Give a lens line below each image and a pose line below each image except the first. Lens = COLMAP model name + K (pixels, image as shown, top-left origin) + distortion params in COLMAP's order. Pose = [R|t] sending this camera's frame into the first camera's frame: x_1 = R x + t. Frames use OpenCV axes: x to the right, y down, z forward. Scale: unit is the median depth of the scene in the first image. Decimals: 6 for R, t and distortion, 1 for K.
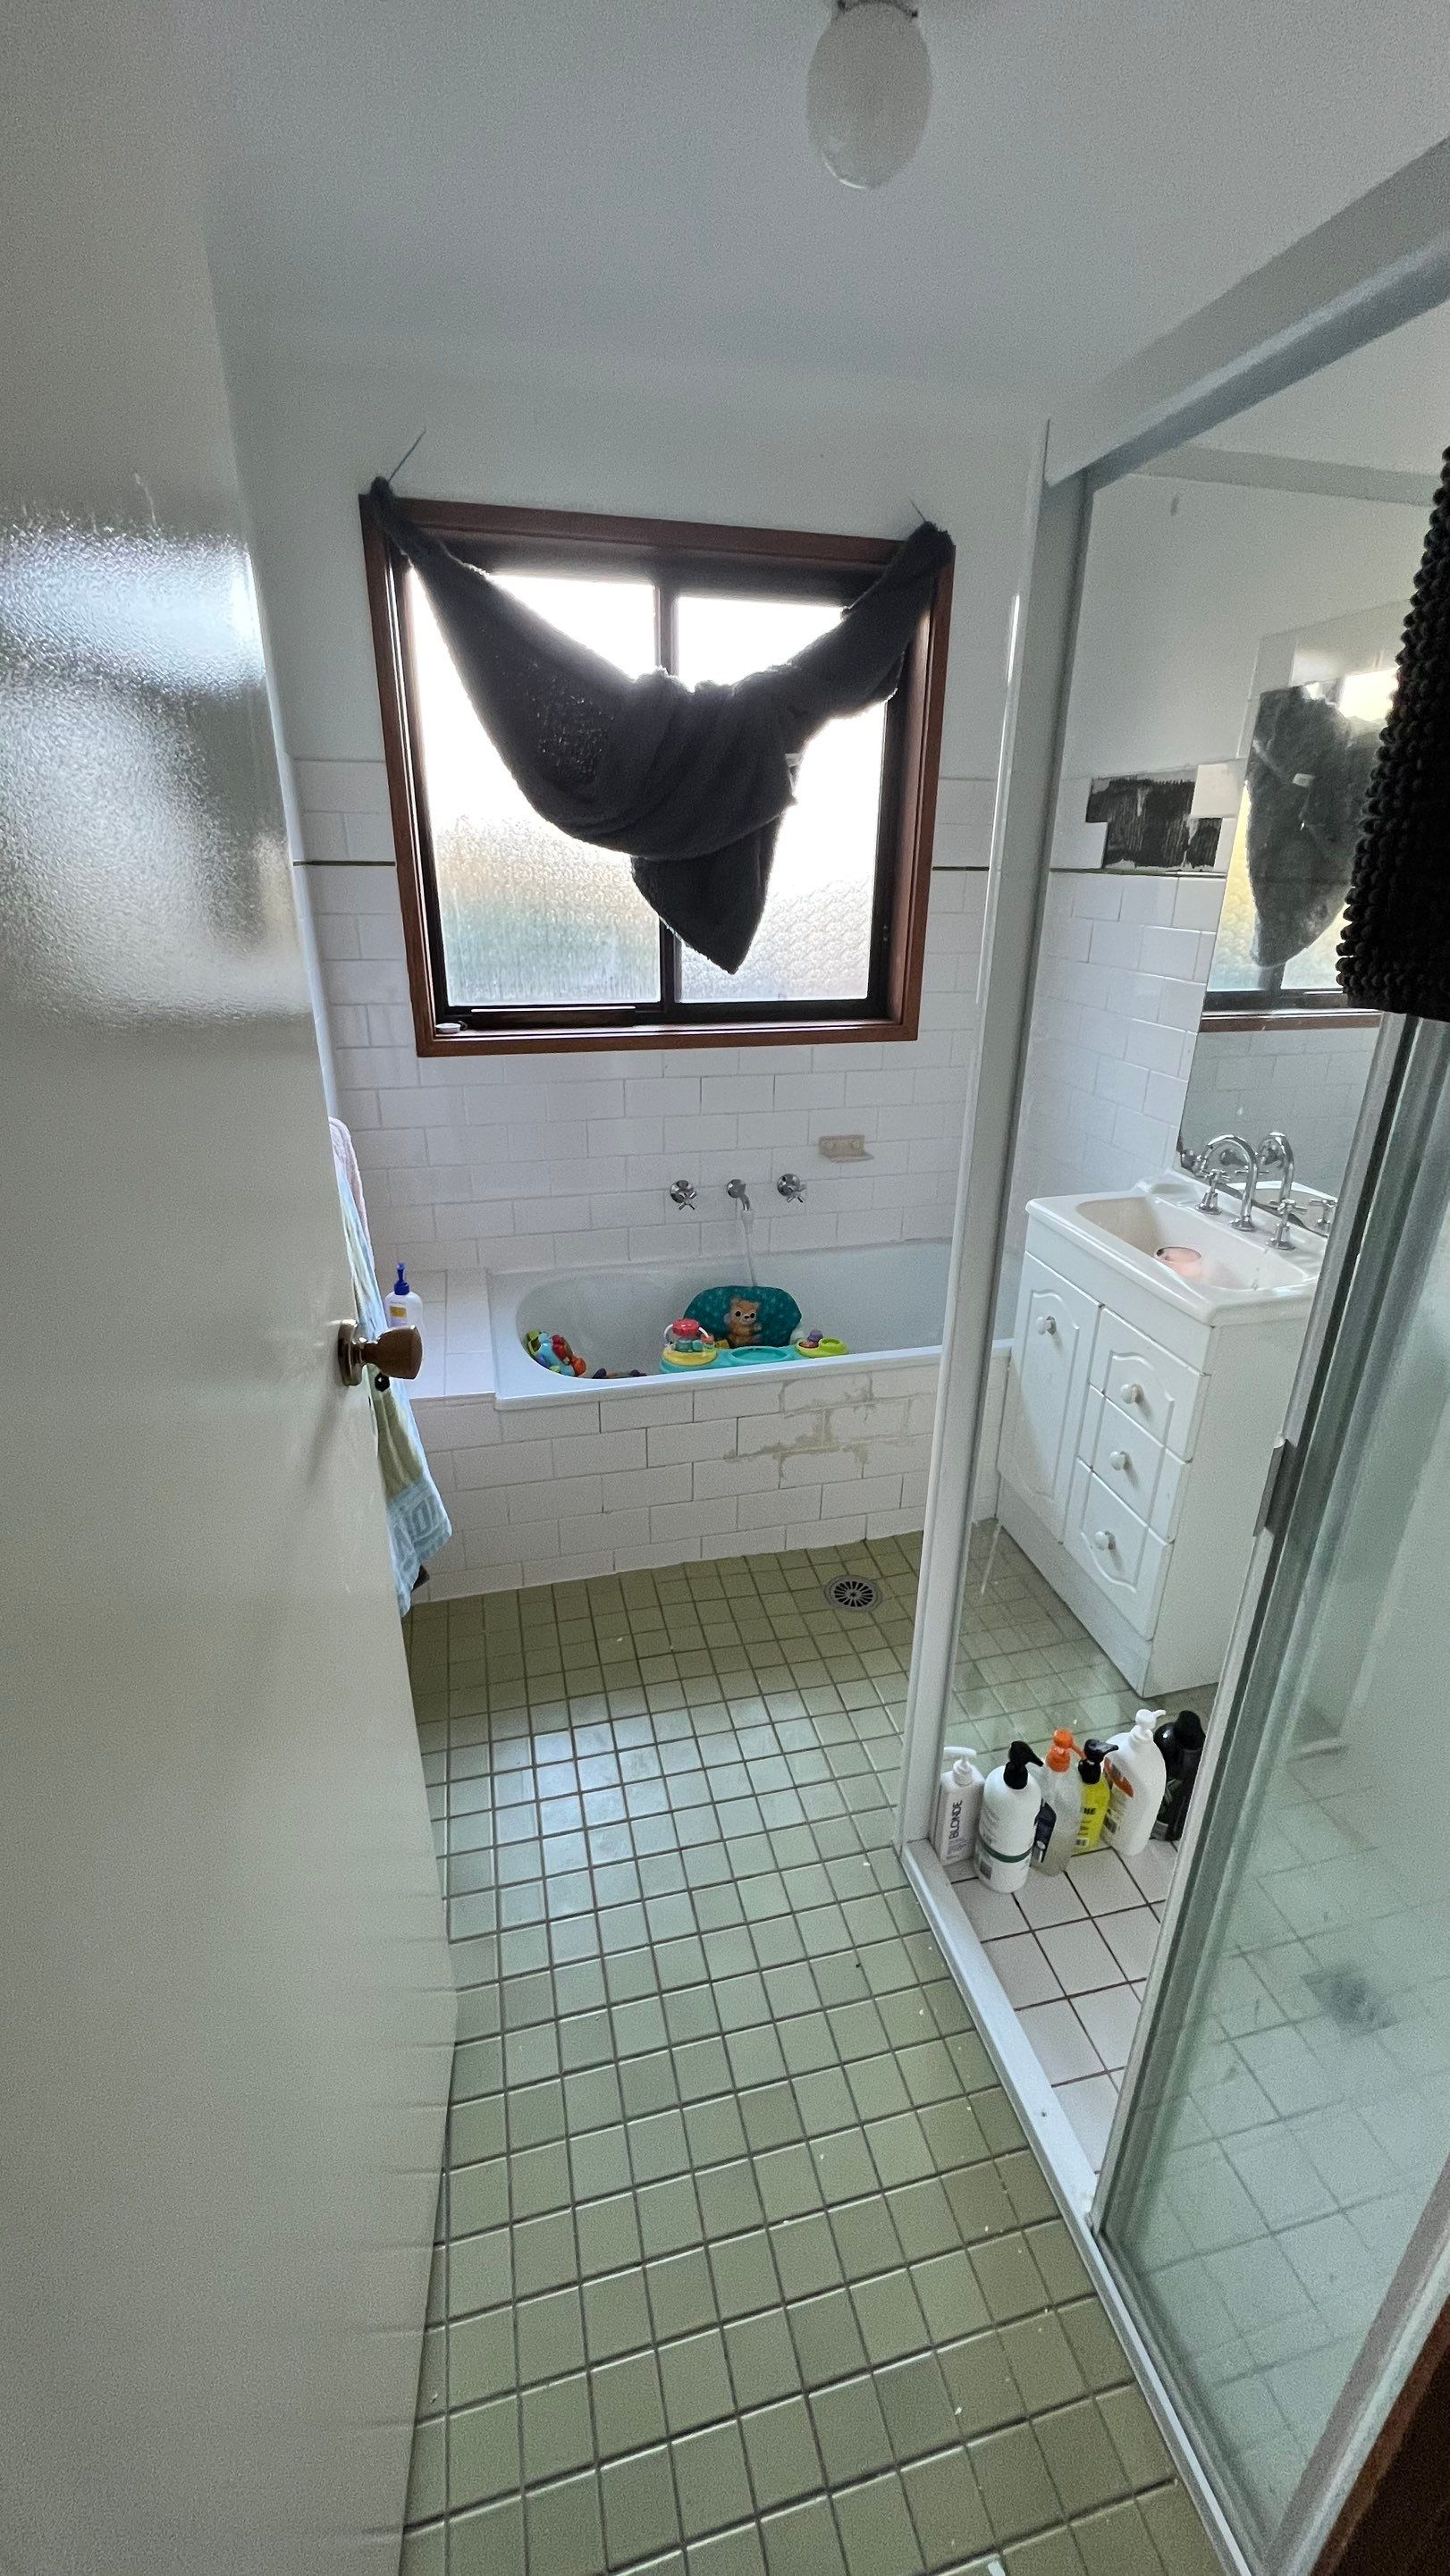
lens RADIAL K [[1028.6, 0, 723.5], [0, 1028.6, 1287.3], [0, 0, 1]] dist [-0.001735, -0.000277]
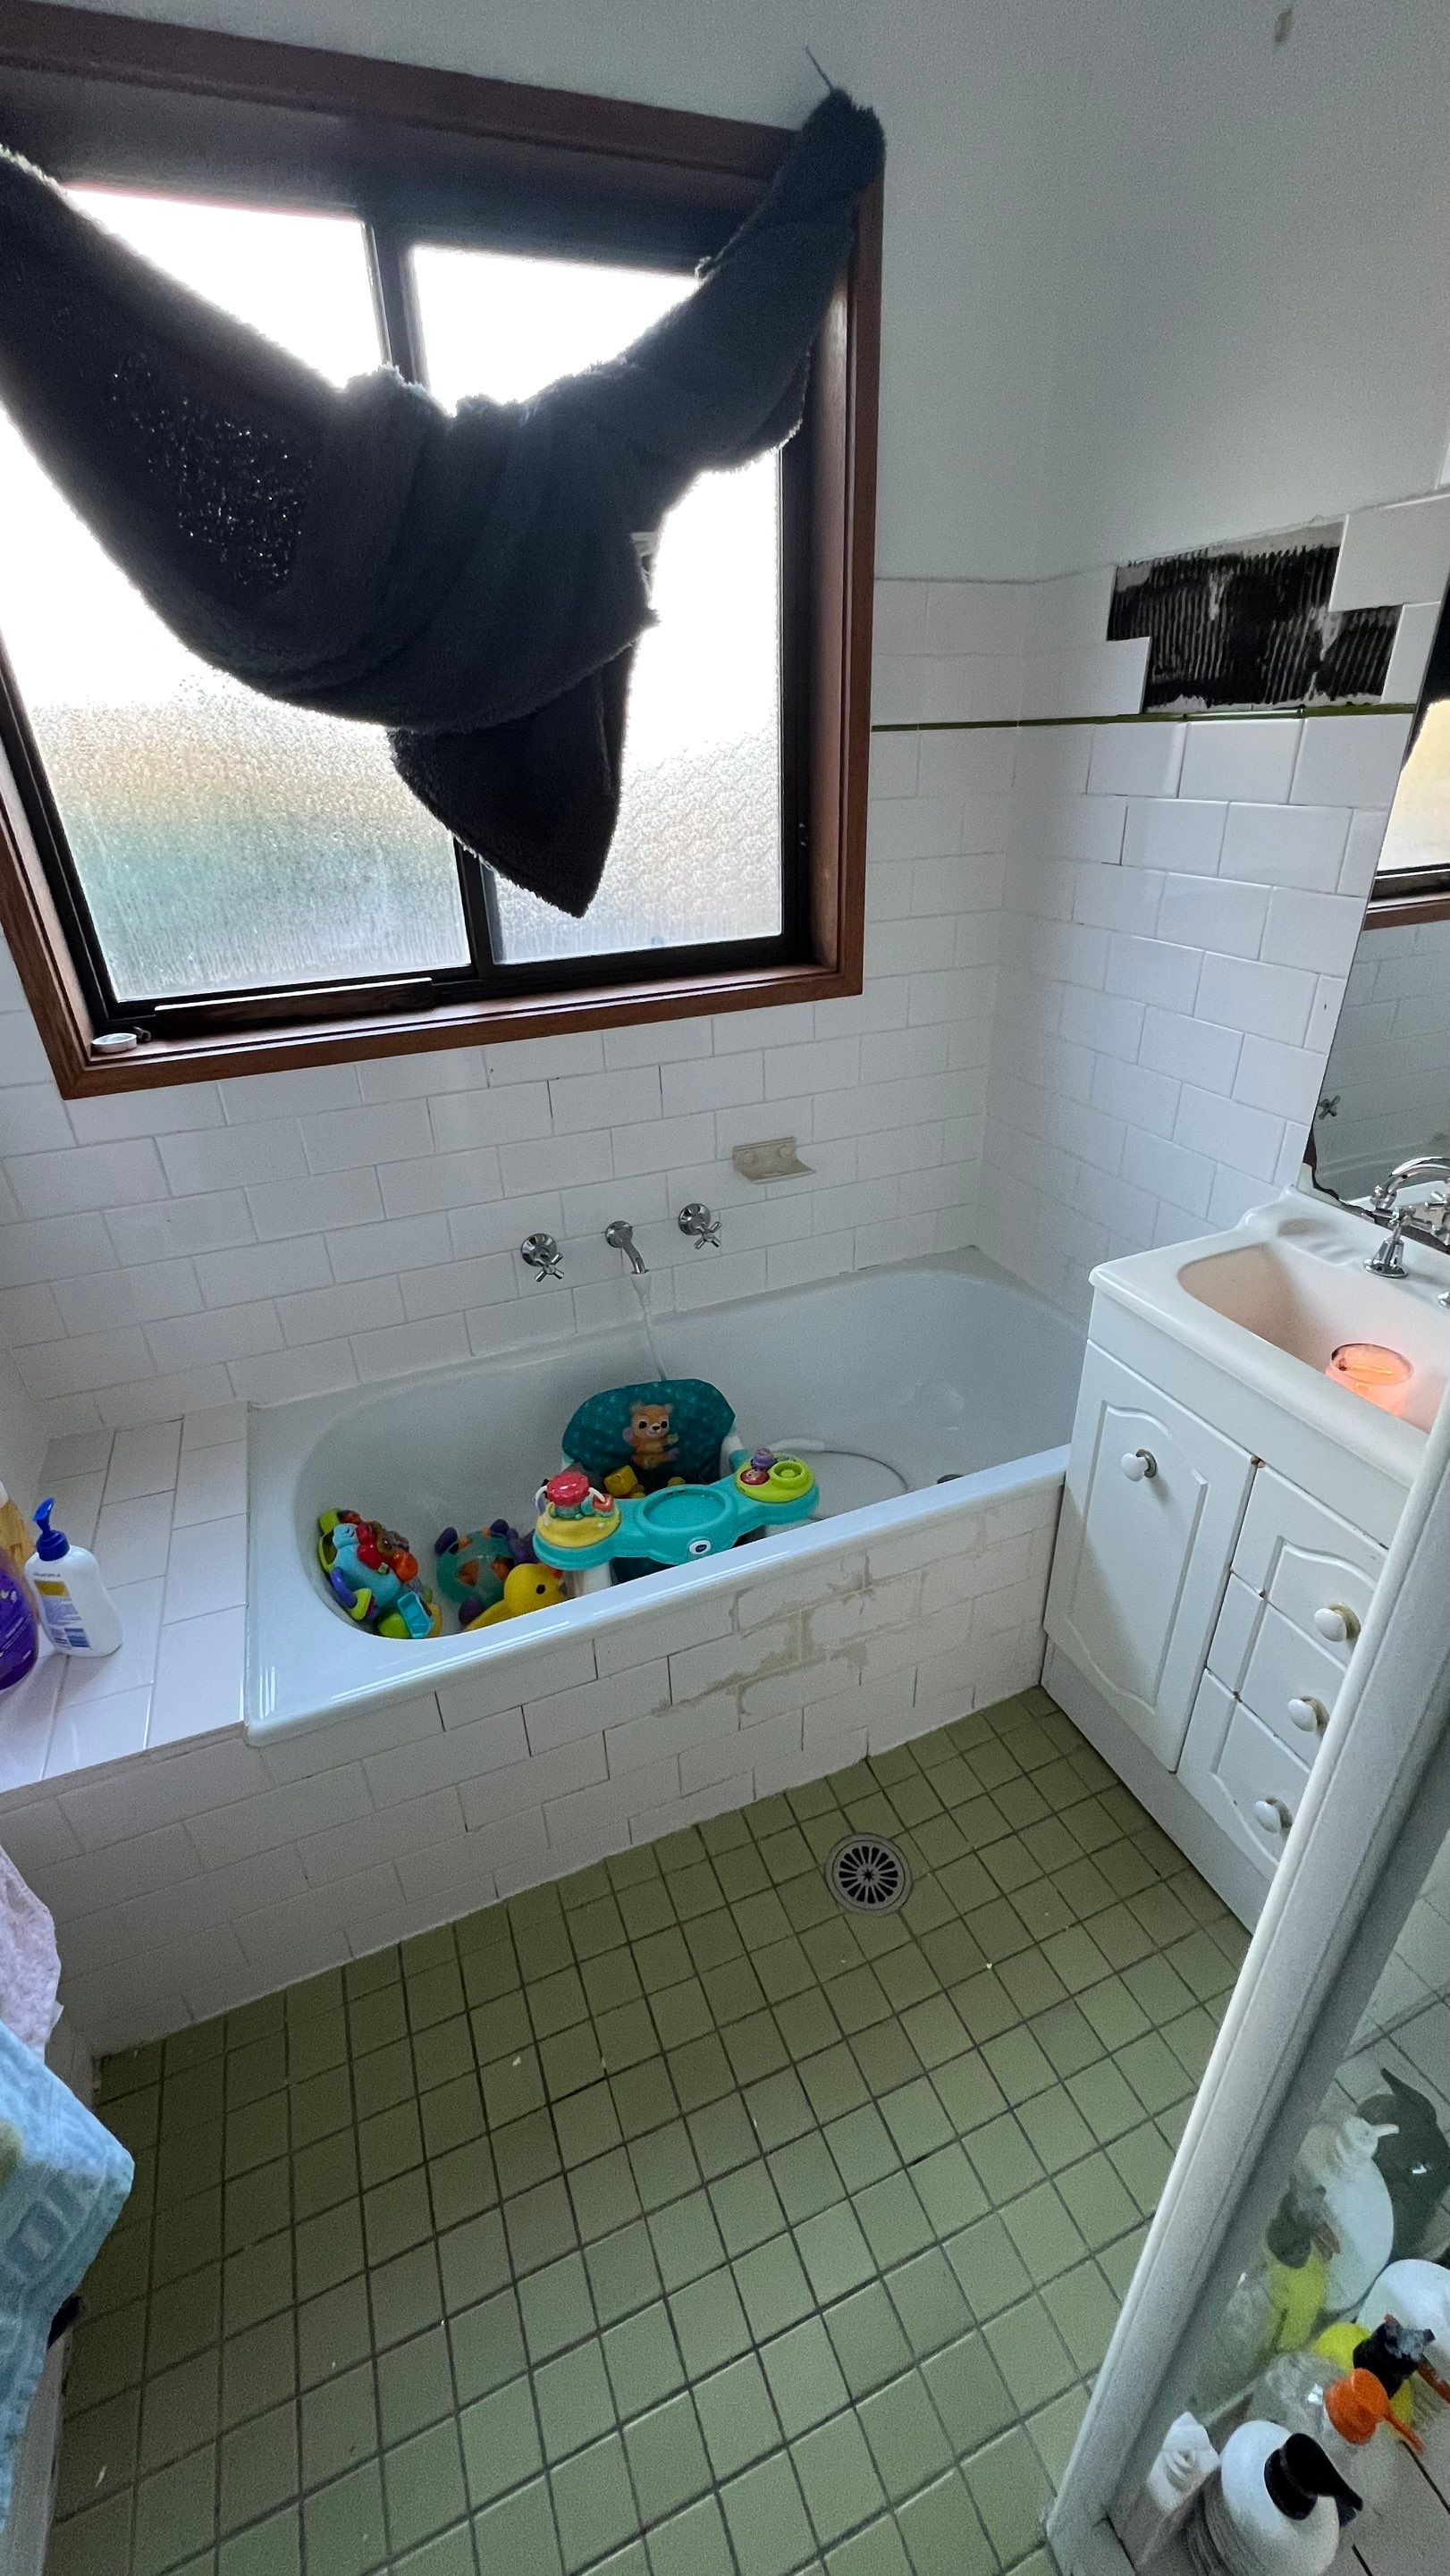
lens RADIAL K [[1028.6, 0, 725.5], [0, 1028.6, 1283.9], [0, 0, 1]] dist [-0.001735, -0.000277]
pose [[0.987894, -0.107517, 0.111828, 0.002586], [0.097002, 0.990684, 0.095579, -0.144265], [-0.121062, -0.083575, 0.989120, 0.374500]]
